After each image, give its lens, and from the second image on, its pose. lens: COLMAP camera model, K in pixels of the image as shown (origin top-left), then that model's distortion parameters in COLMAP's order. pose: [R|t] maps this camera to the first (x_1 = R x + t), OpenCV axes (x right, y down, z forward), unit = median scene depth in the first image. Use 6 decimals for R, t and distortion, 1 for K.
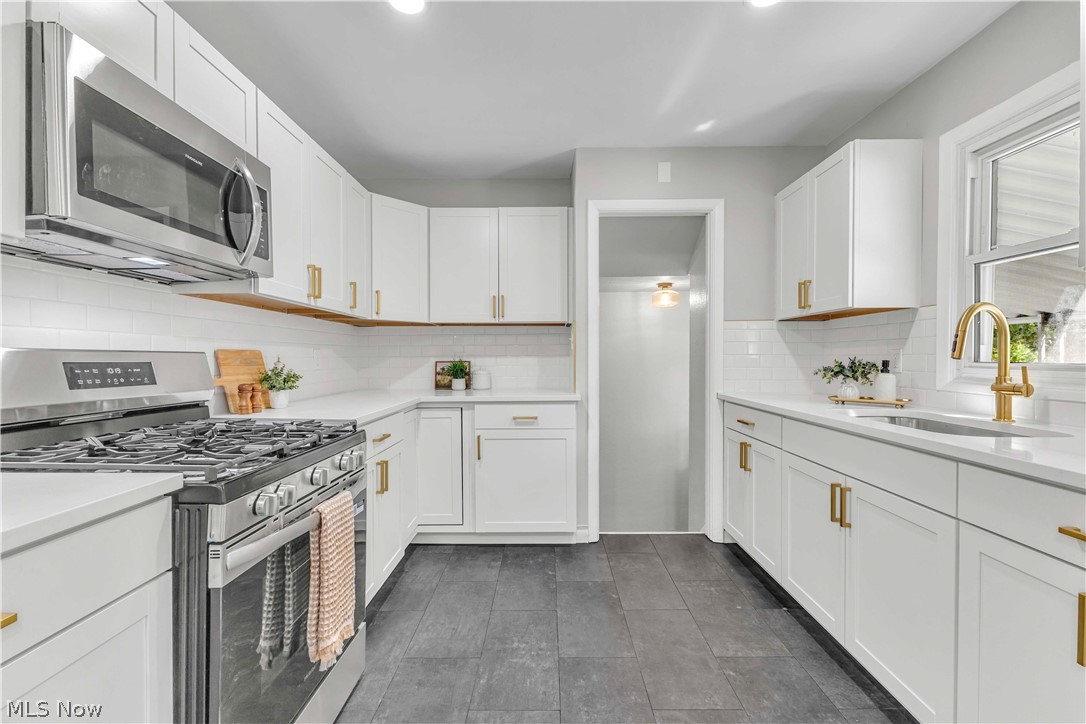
lens RADIAL K [[469.4, 0, 540.3], [0, 469.4, 358.6], [0, 0, 1]] dist [0.012599, 0.000003]
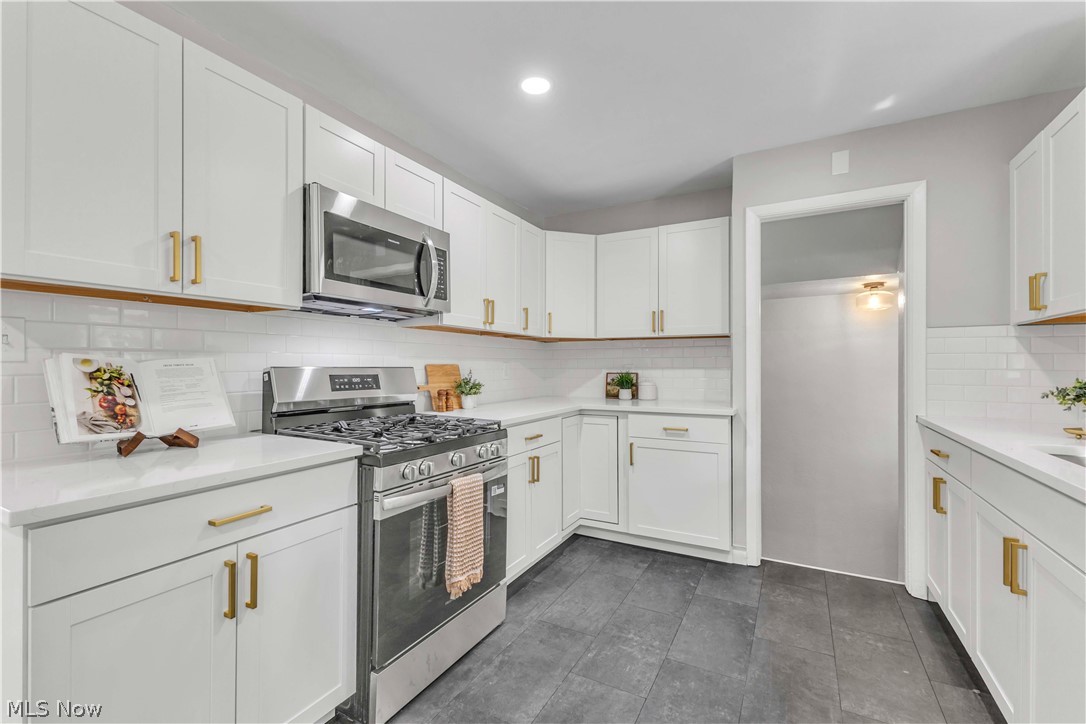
lens RADIAL K [[469.4, 0, 540.3], [0, 469.4, 358.6], [0, 0, 1]] dist [0.012599, 0.000003]
pose [[0.880655, -0.003708, -0.473744, 0.240959], [-0.003837, 0.999881, -0.014959, -0.015115], [0.473743, 0.014991, 0.880535, -0.059623]]
